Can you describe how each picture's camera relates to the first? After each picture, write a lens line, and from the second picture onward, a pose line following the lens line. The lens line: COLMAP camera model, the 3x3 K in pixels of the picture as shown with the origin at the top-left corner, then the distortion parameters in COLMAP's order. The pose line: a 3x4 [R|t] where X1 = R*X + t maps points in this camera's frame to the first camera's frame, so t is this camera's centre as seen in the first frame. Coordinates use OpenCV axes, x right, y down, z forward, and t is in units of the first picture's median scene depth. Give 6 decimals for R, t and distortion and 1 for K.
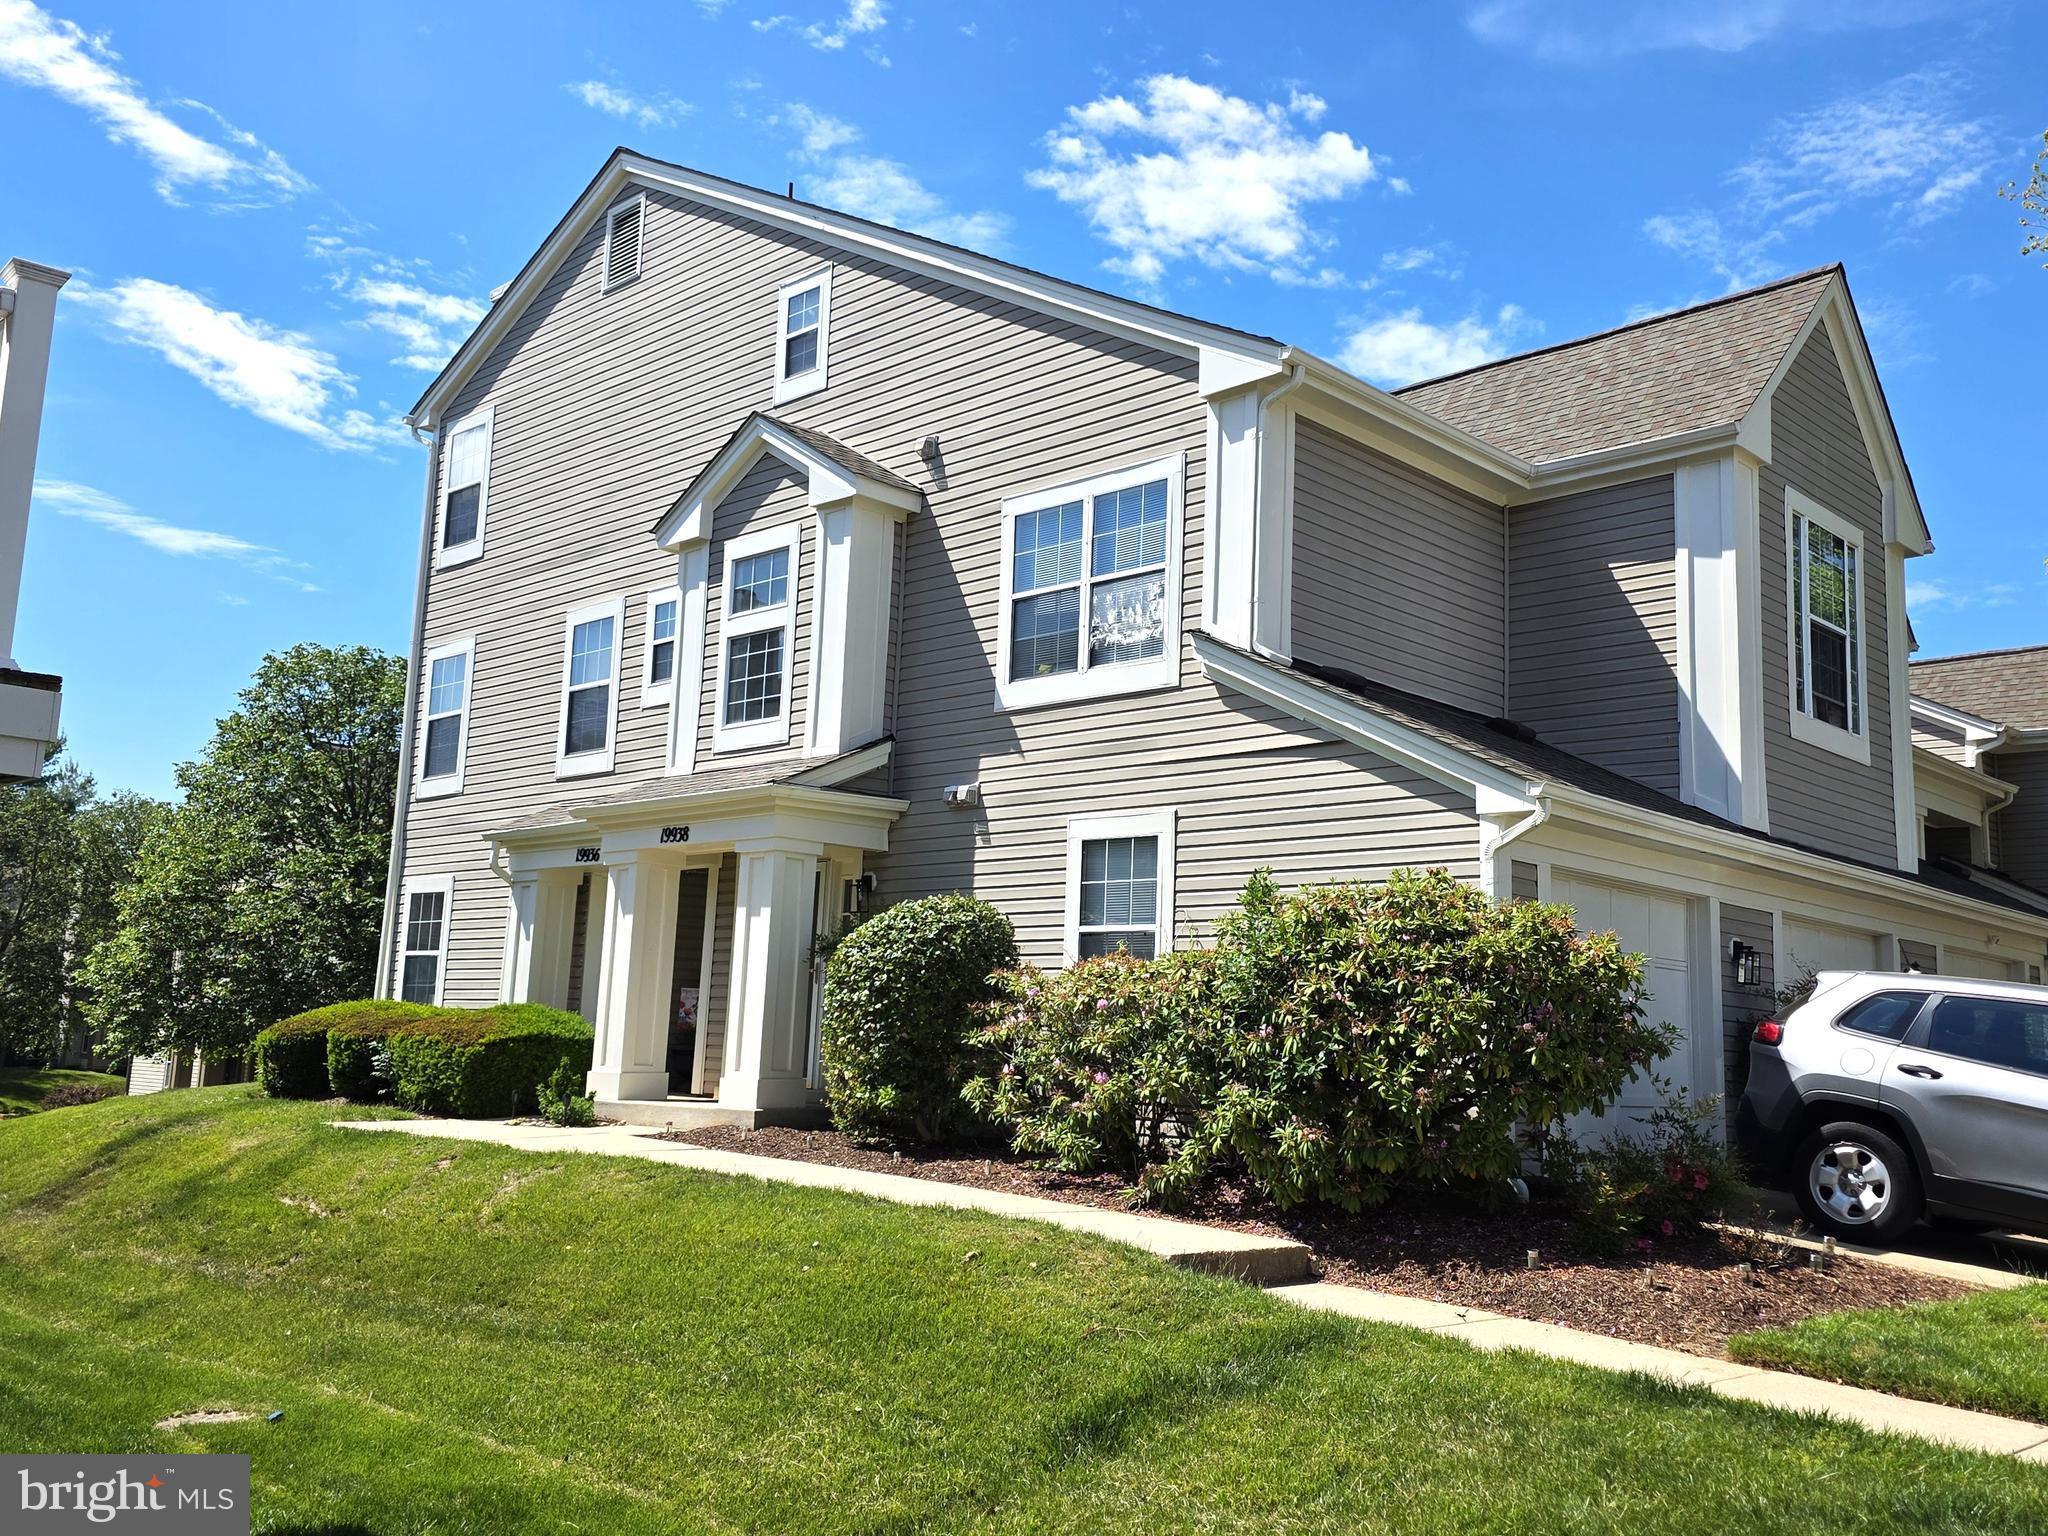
lens RADIAL K [[1864.1, 0, 1022.5], [0, 1864.1, 1127.3], [0, 0, 1]] dist [0.056636, 0.001157]
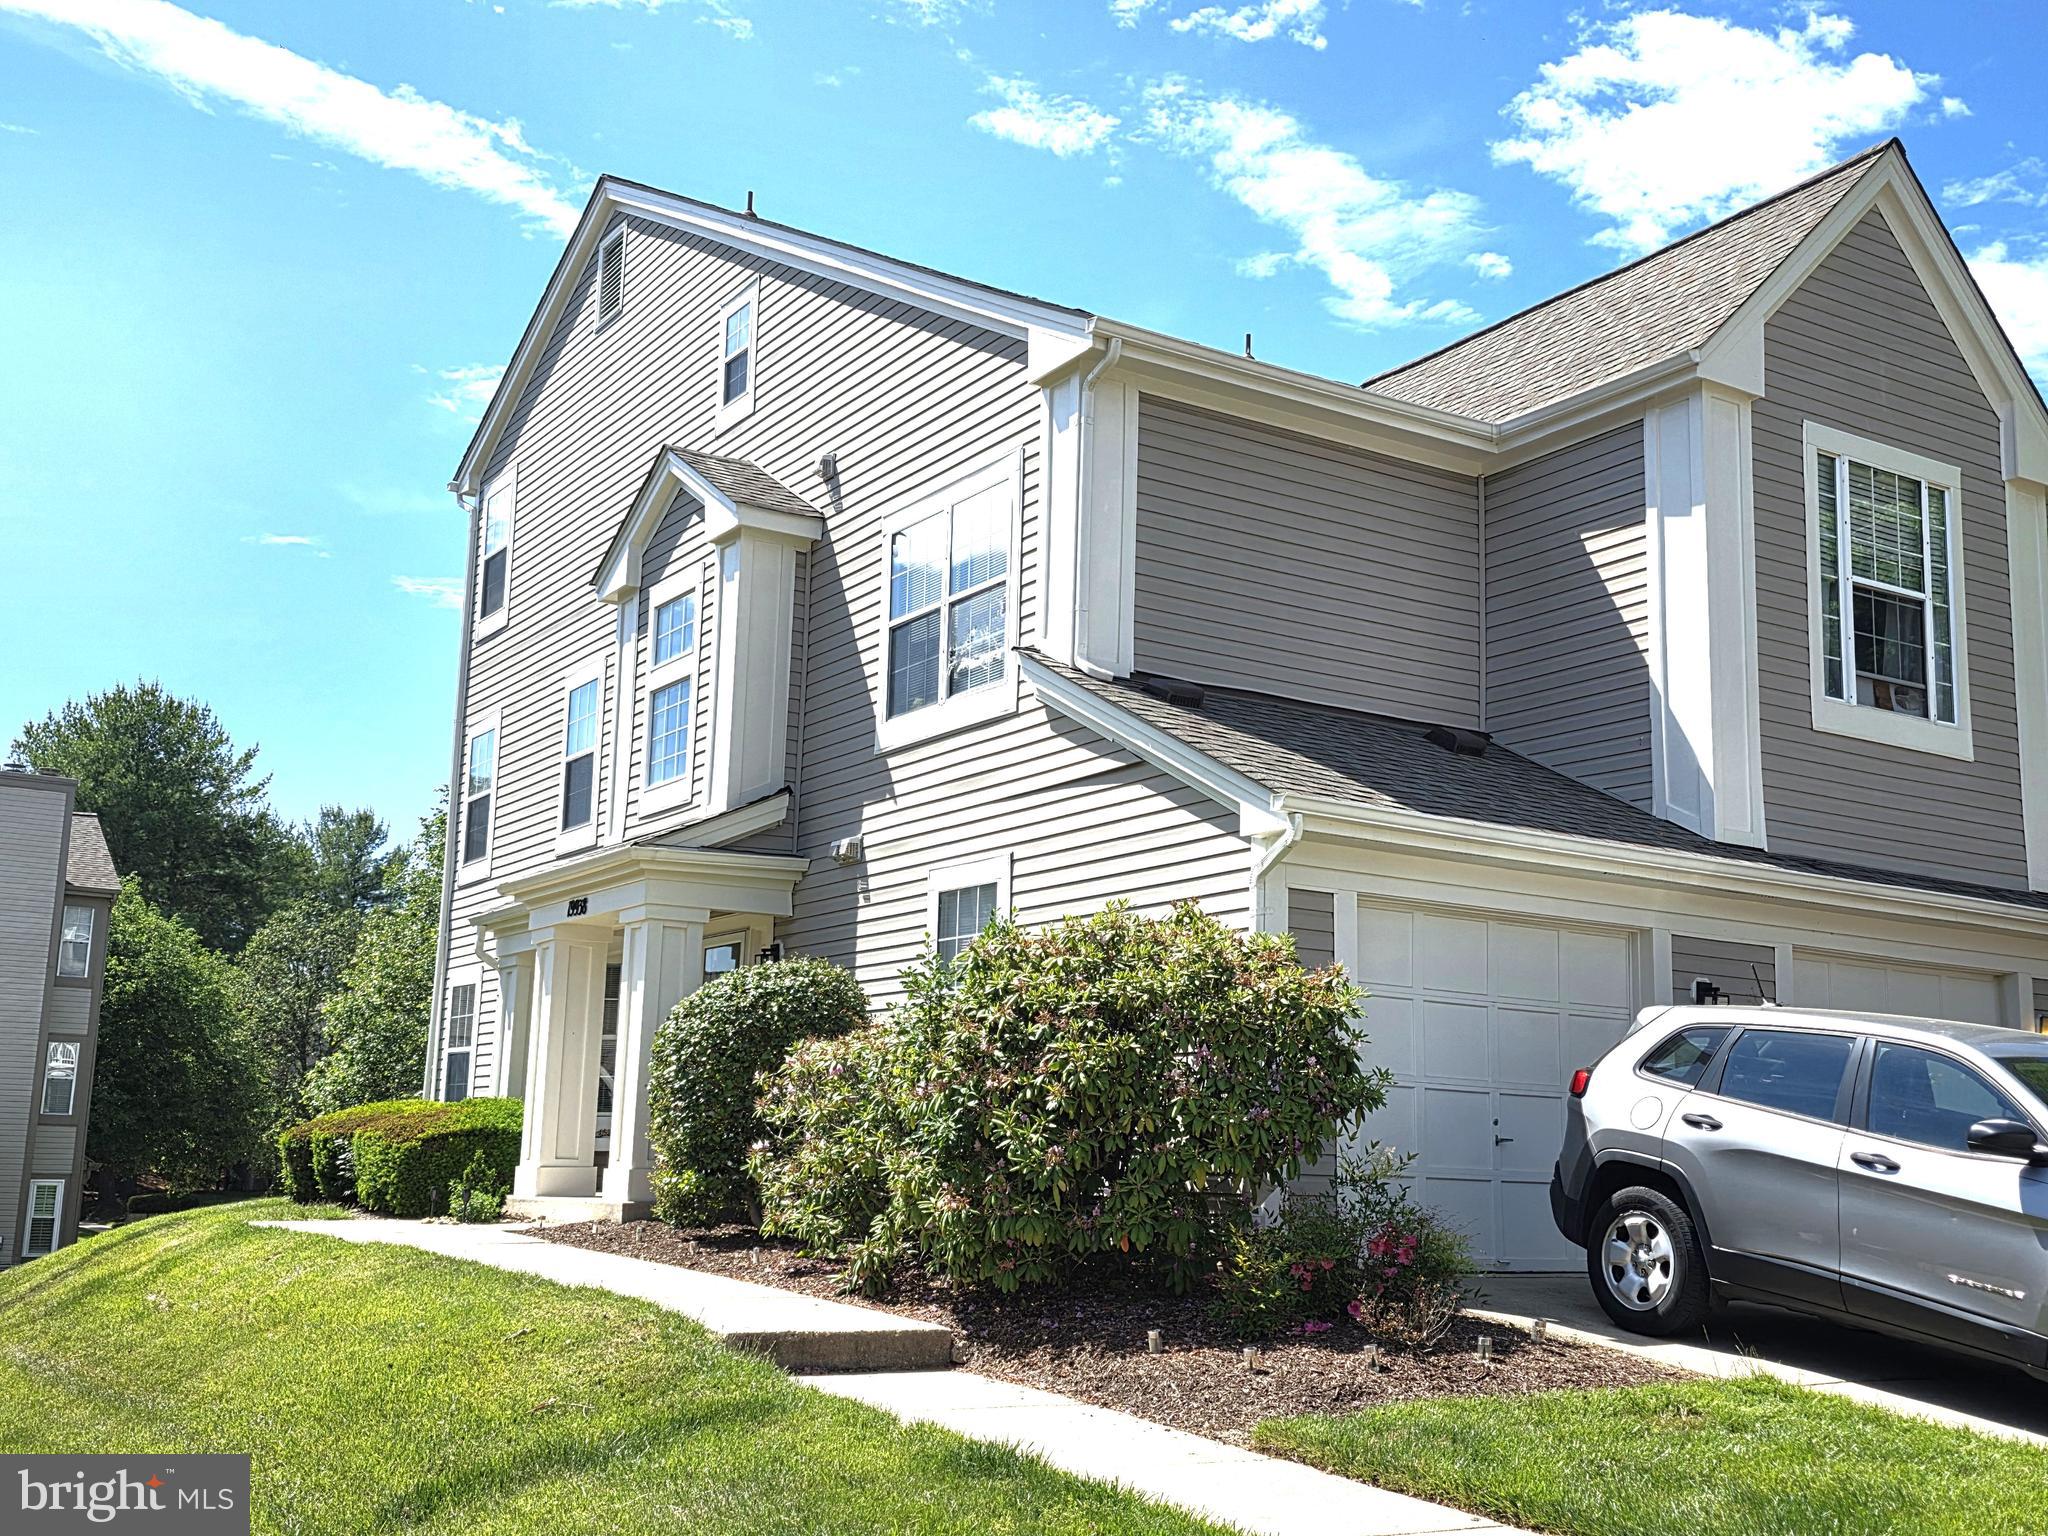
lens RADIAL K [[2143.2, 0, 1026.4], [0, 2143.2, 1165.0], [0, 0, 1]] dist [0.208064, -0.289468]
pose [[0.974581, -0.012513, -0.223686, 0.281538], [0.002028, 0.998891, -0.047042, 0.022915], [0.224027, 0.045393, 0.973525, 0.016658]]
